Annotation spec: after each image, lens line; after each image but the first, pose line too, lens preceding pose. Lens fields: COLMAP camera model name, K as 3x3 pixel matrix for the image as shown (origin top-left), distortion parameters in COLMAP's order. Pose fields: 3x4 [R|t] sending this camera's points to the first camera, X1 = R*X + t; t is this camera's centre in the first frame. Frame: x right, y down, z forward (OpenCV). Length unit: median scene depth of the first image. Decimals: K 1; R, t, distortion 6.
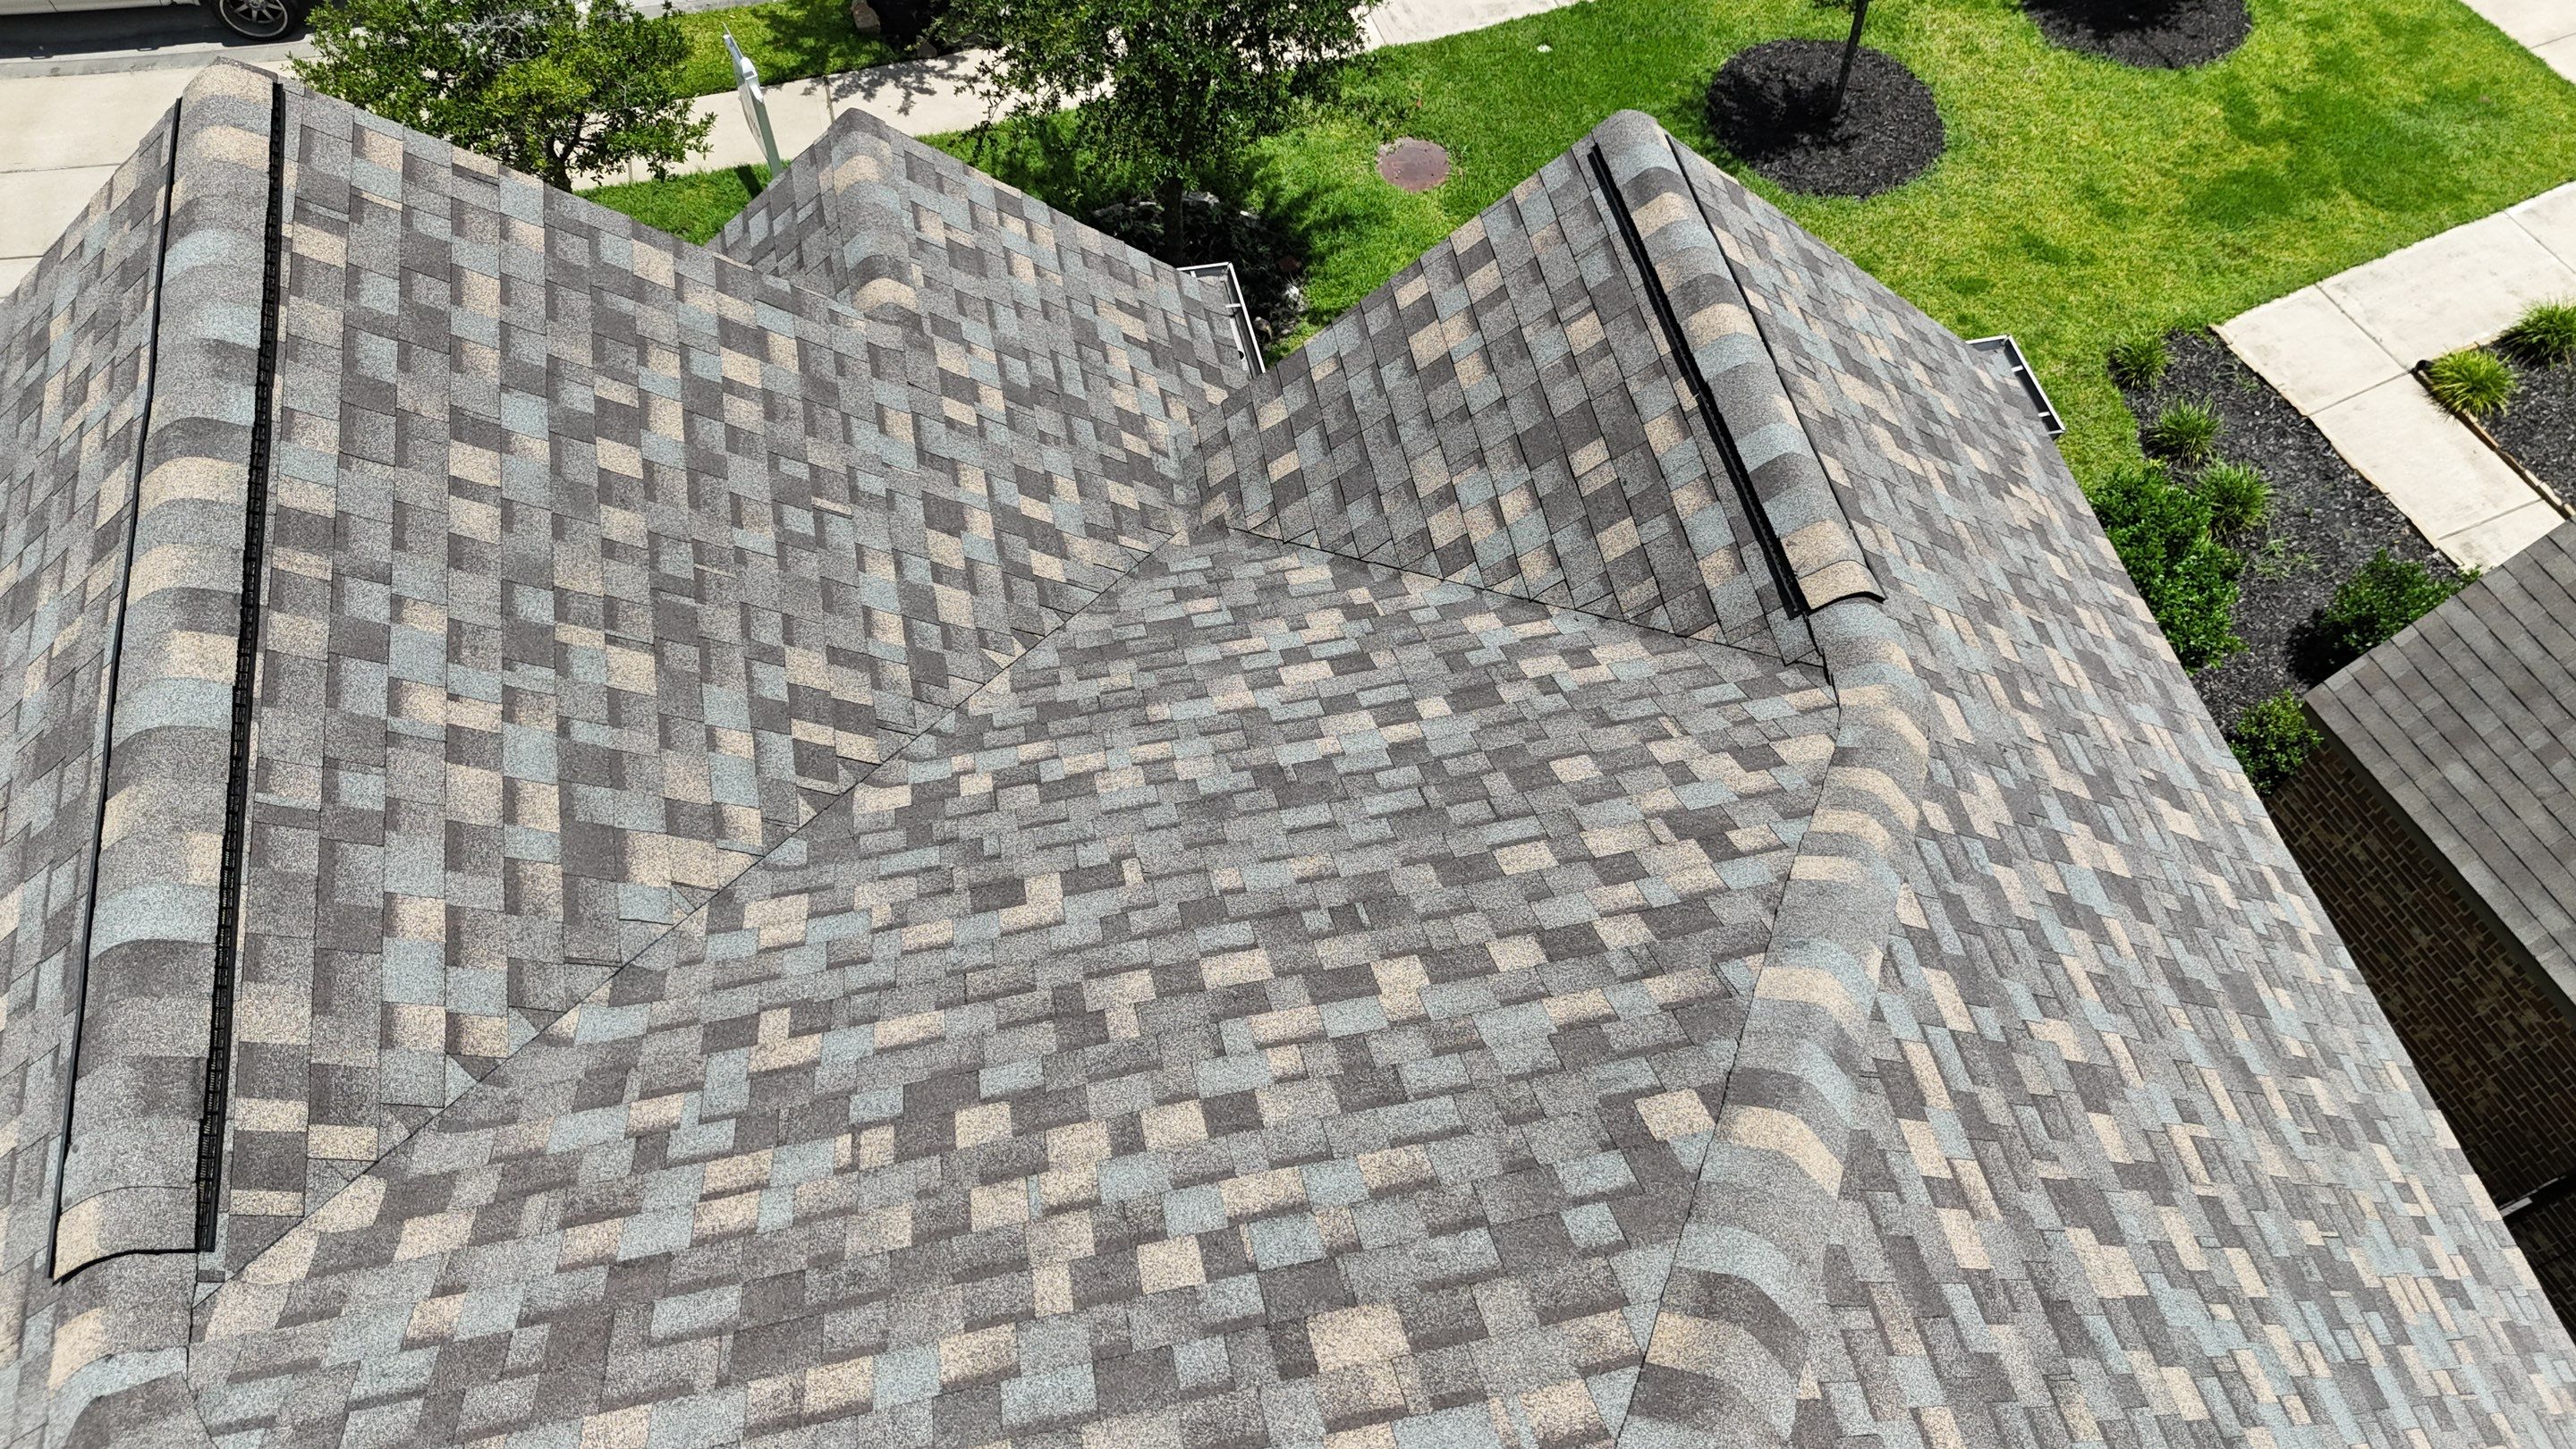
lens RADIAL K [[1905.0, 0, 1292.3], [0, 1905.0, 719.7], [0, 0, 1]] dist [0.083115, -0.099011]
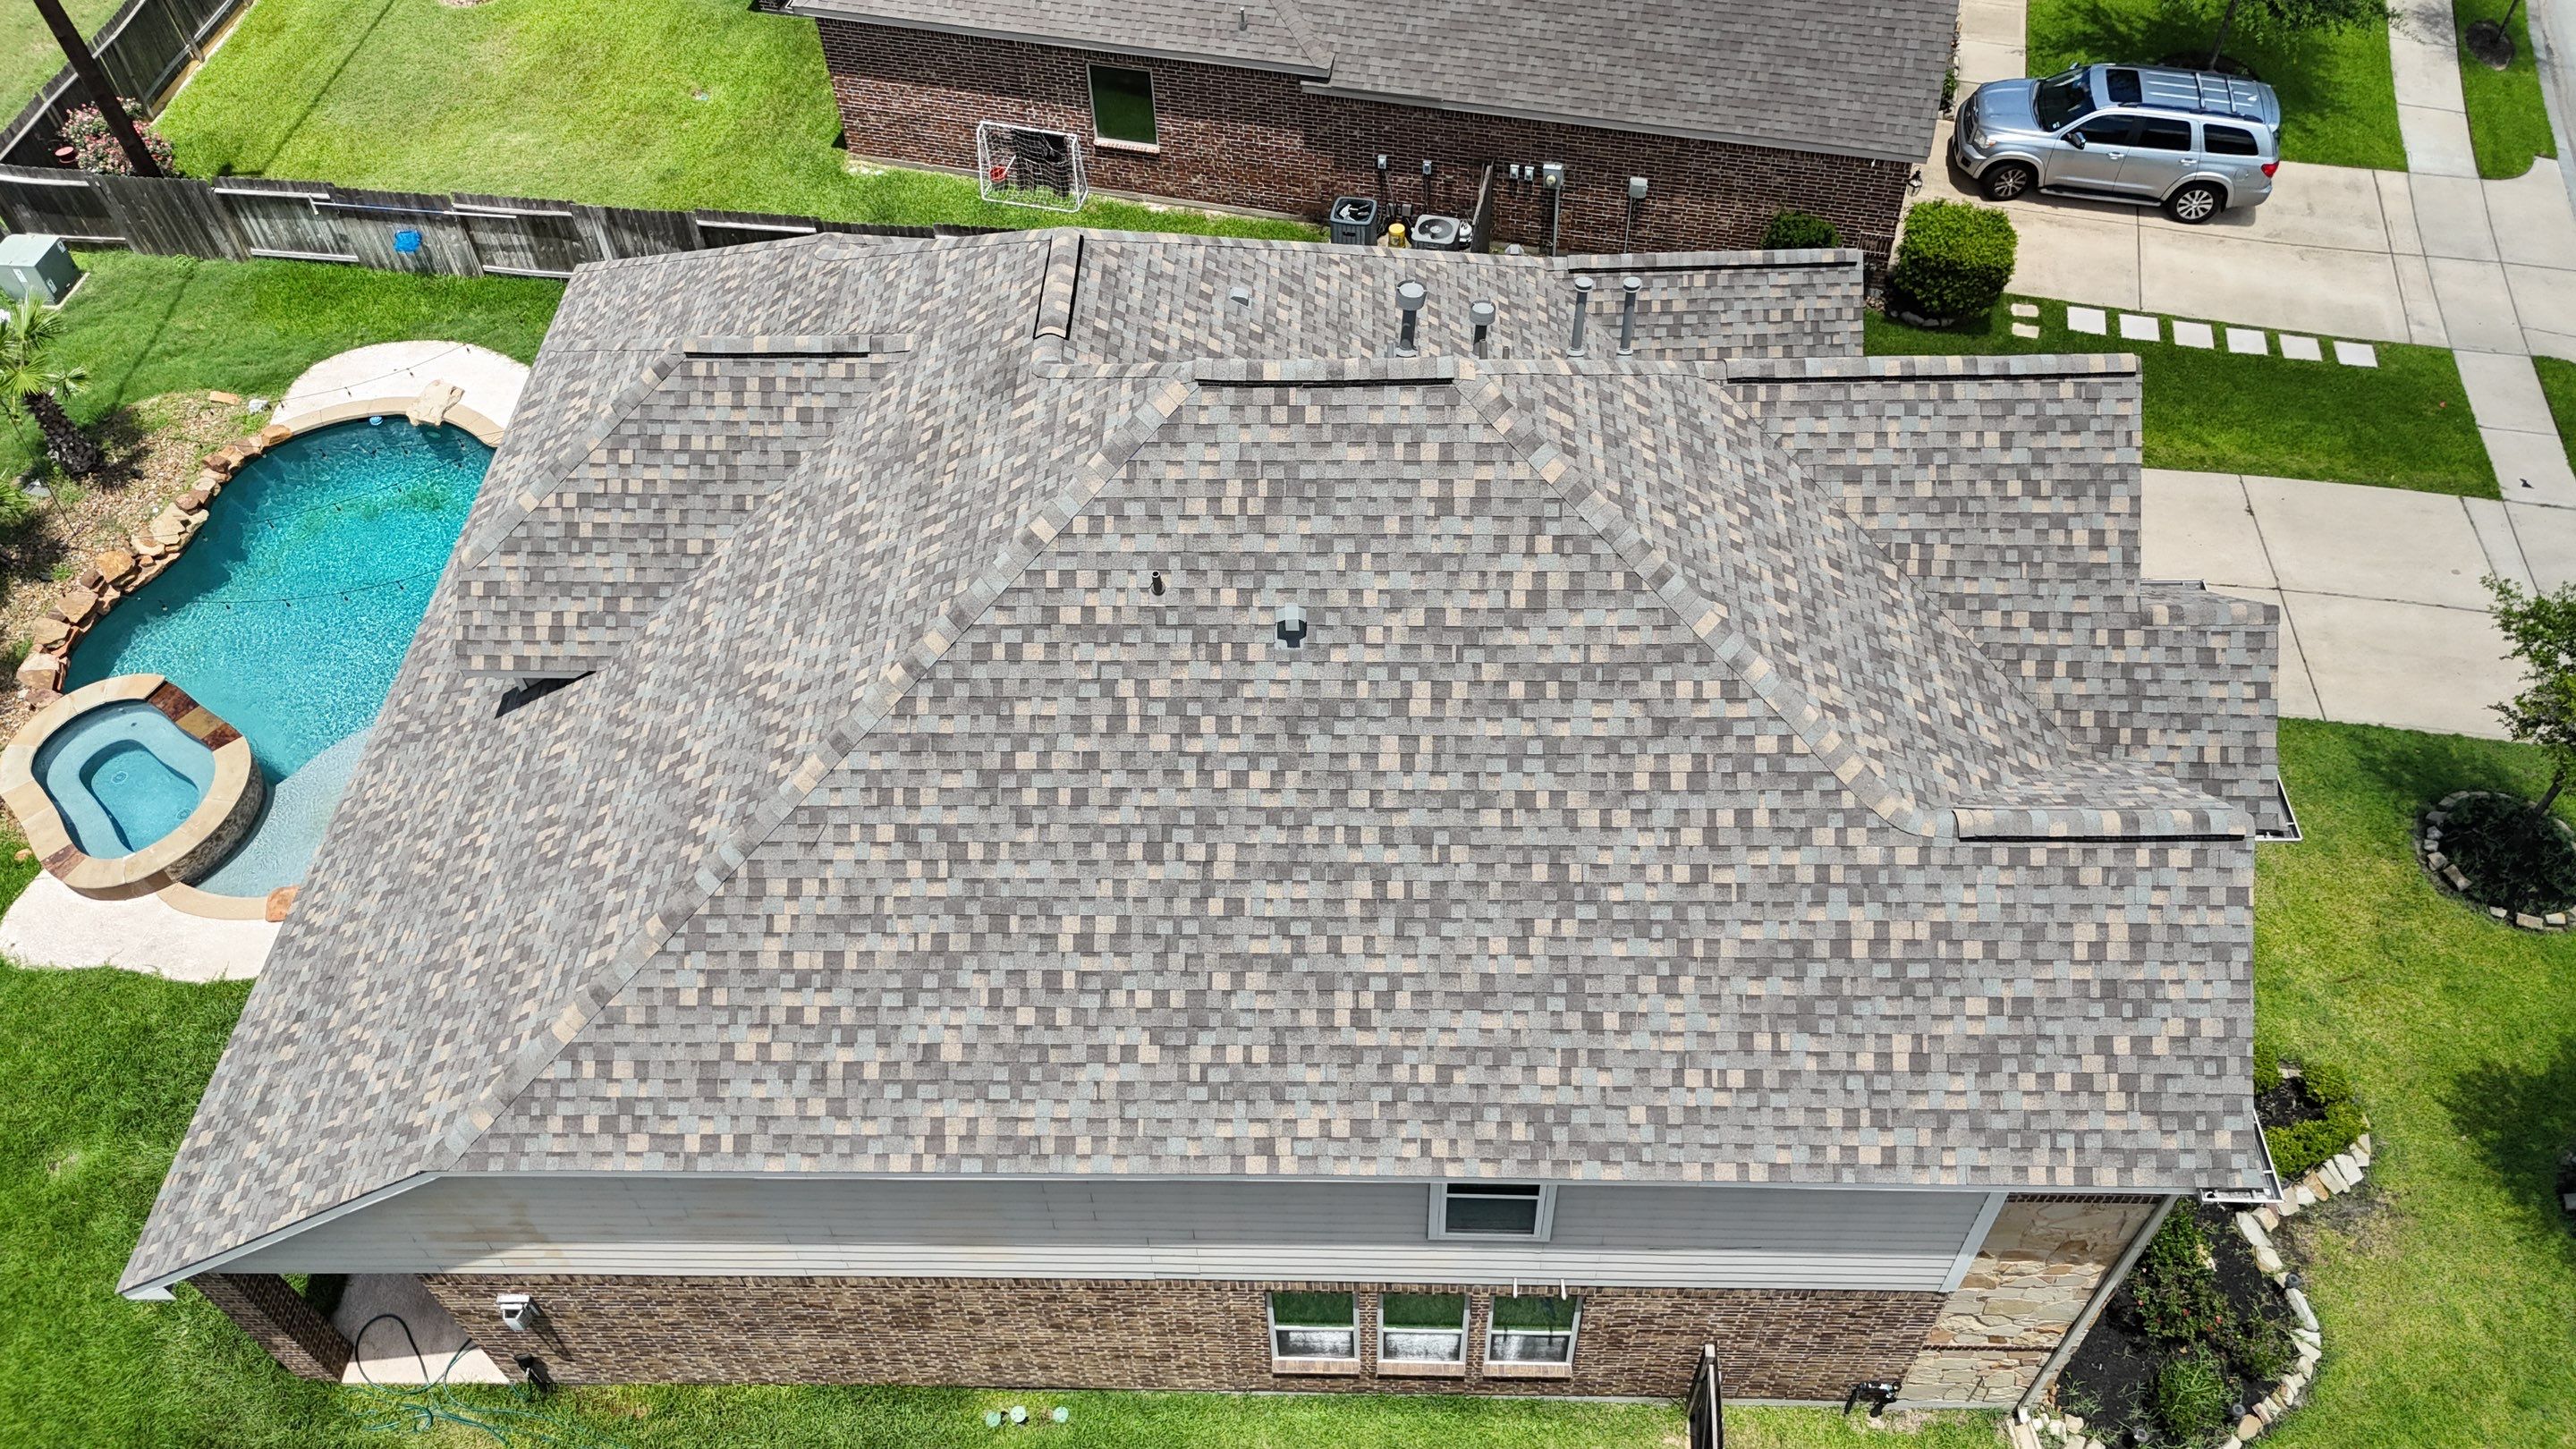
lens RADIAL K [[1905.0, 0, 1292.4], [0, 1905.0, 717.4], [0, 0, 1]] dist [0.083115, -0.099011]
pose [[-0.250715, 0.722688, -0.644099, 1.874049], [-0.803369, 0.215907, 0.554962, -0.729491], [0.540130, 0.656586, 0.526454, -0.822188]]
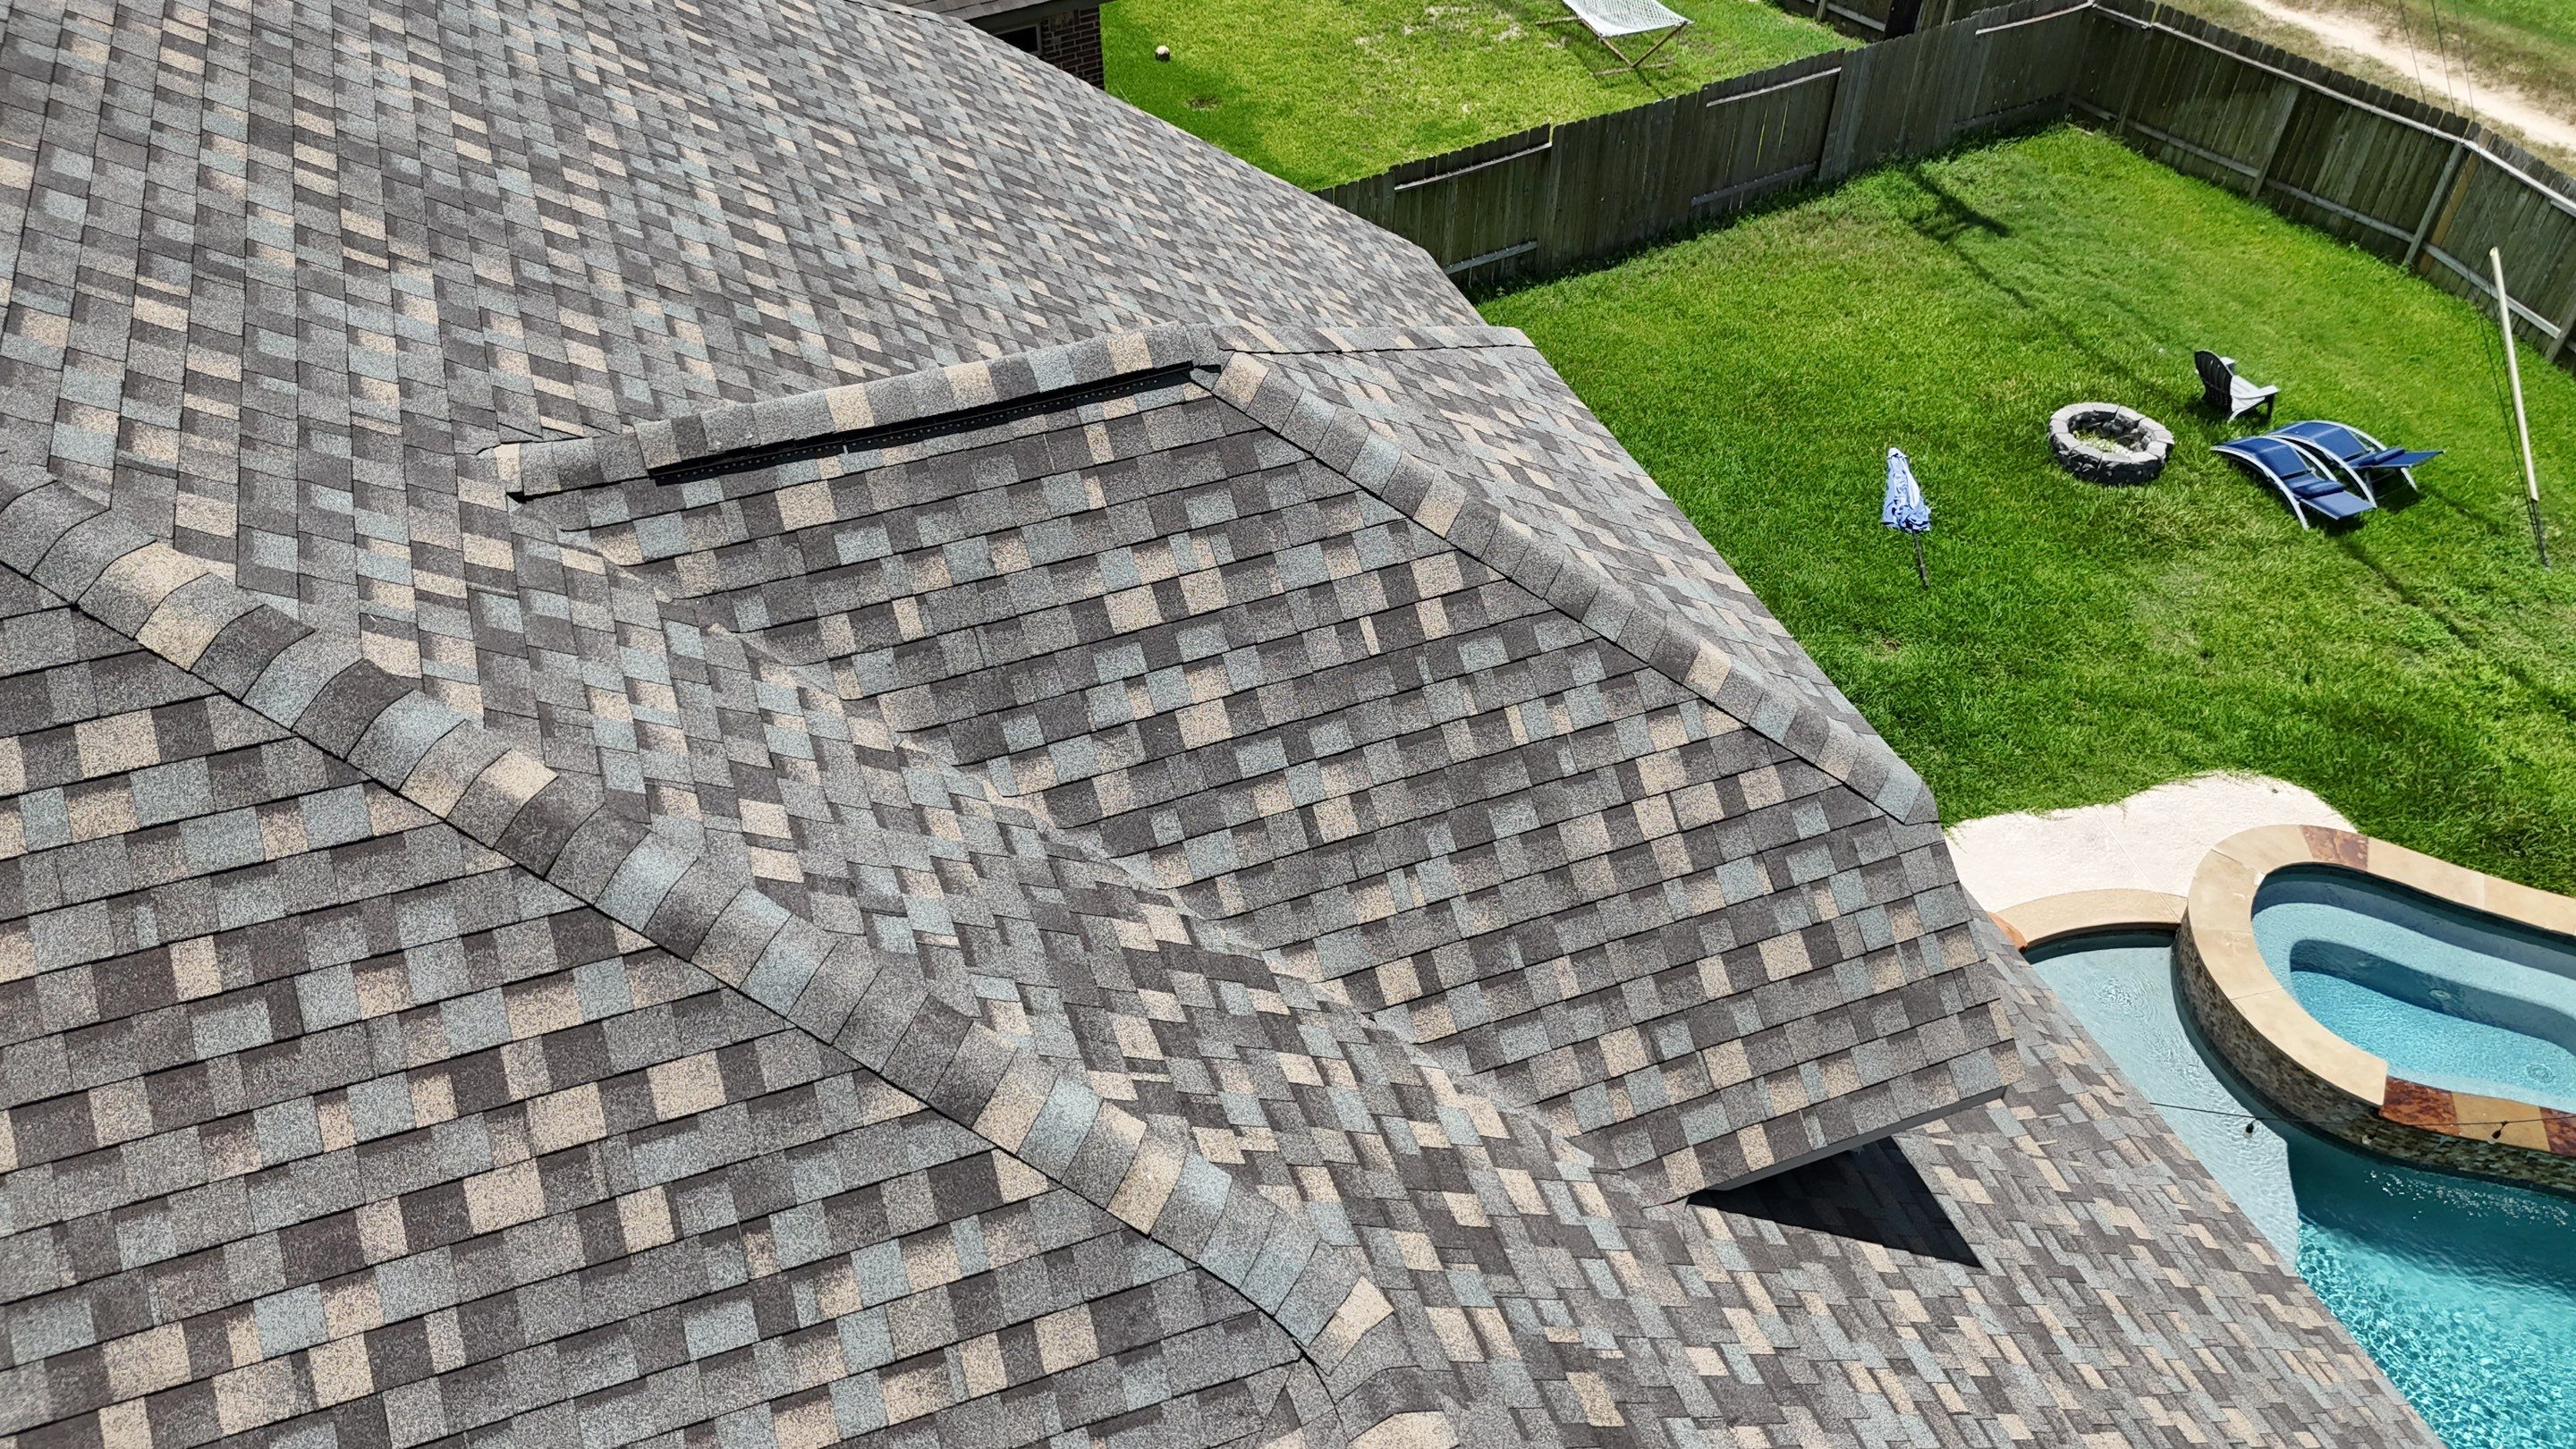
lens RADIAL K [[1905.0, 0, 1283.6], [0, 1905.0, 720.0], [0, 0, 1]] dist [0.083115, -0.099011]
pose [[-0.123232, -0.685932, 0.717155, -1.088393], [0.833202, 0.321037, 0.450232, 1.172480], [-0.539062, 0.653018, 0.531958, -0.595698]]
